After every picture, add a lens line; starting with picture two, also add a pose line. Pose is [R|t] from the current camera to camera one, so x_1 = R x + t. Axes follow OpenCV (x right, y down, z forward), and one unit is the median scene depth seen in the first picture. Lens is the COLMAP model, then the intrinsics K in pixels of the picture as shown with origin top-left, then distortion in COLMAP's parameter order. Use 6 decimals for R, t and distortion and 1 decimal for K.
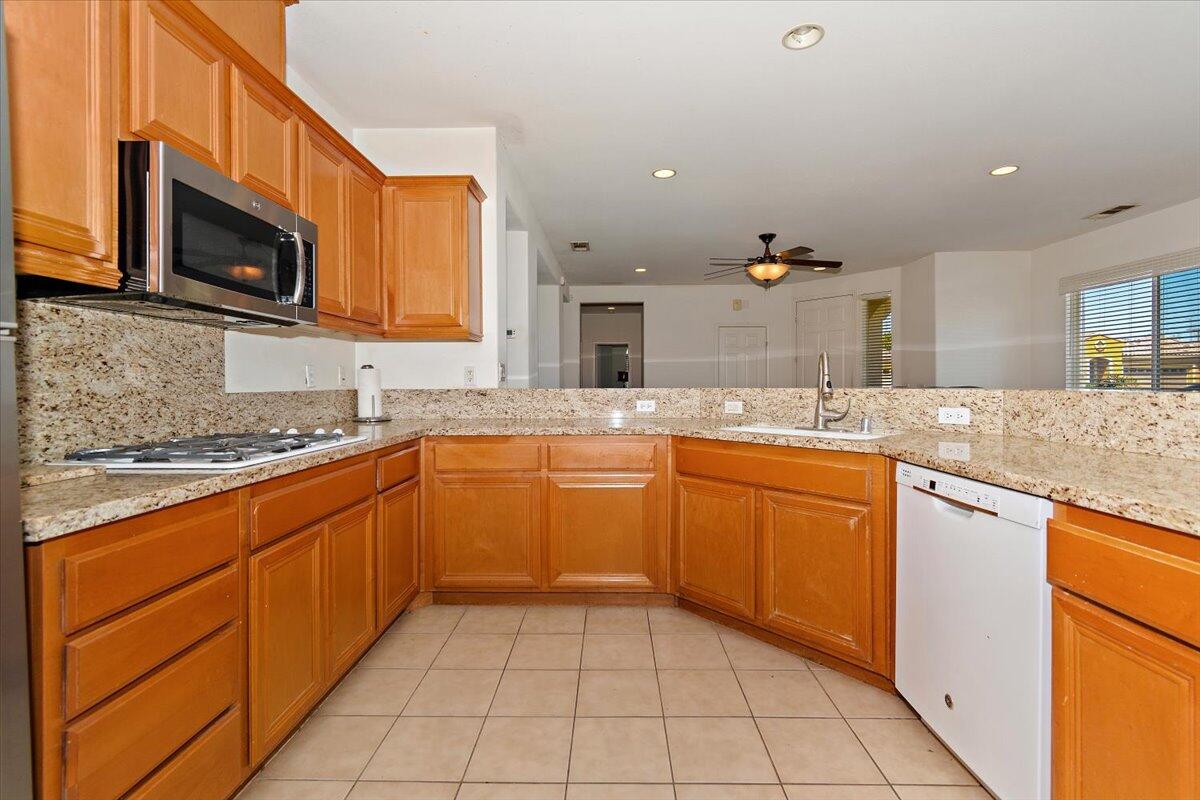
lens RADIAL K [[538.1, 0, 600.1], [0, 538.1, 385.9], [0, 0, 1]] dist [0.000612, 0.000053]
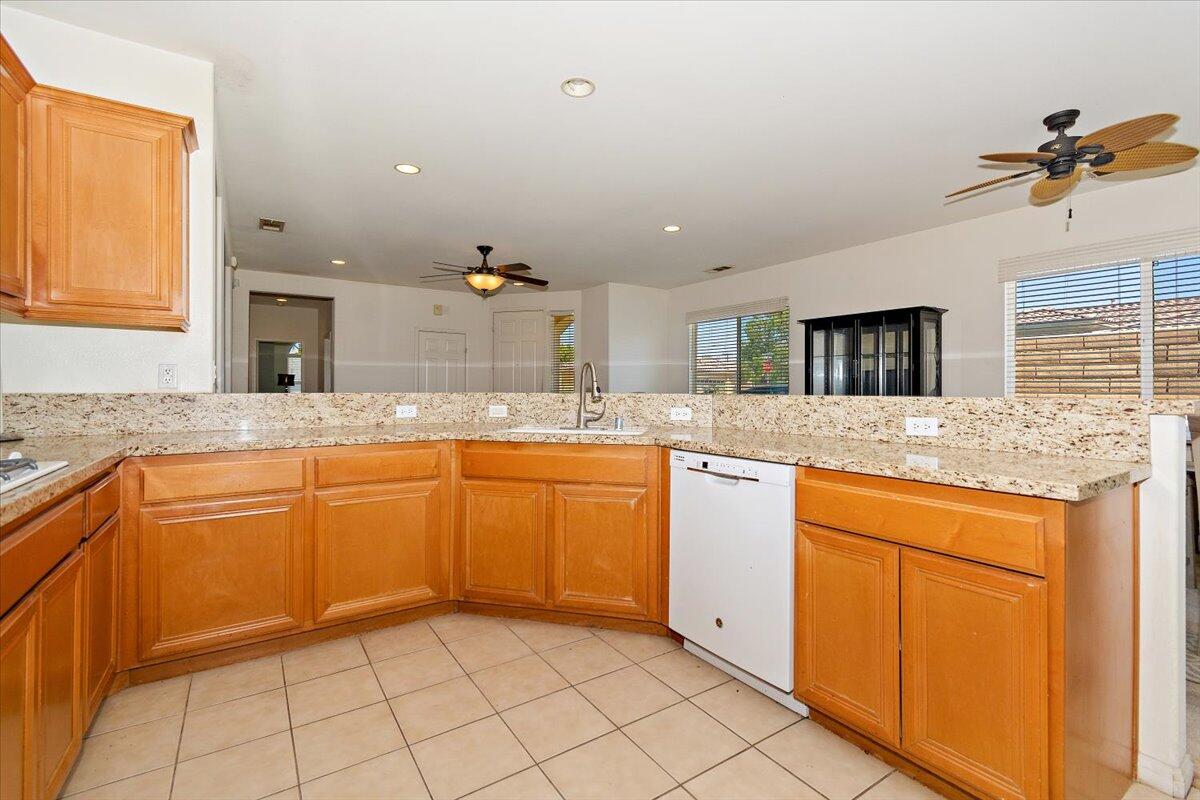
lens RADIAL K [[538.1, 0, 600.1], [0, 538.1, 385.9], [0, 0, 1]] dist [0.000612, 0.000053]
pose [[0.820344, 0.009463, 0.571792, -0.220720], [-0.003581, 0.999928, -0.011411, 0.002321], [-0.571860, 0.007313, 0.820319, 0.030924]]
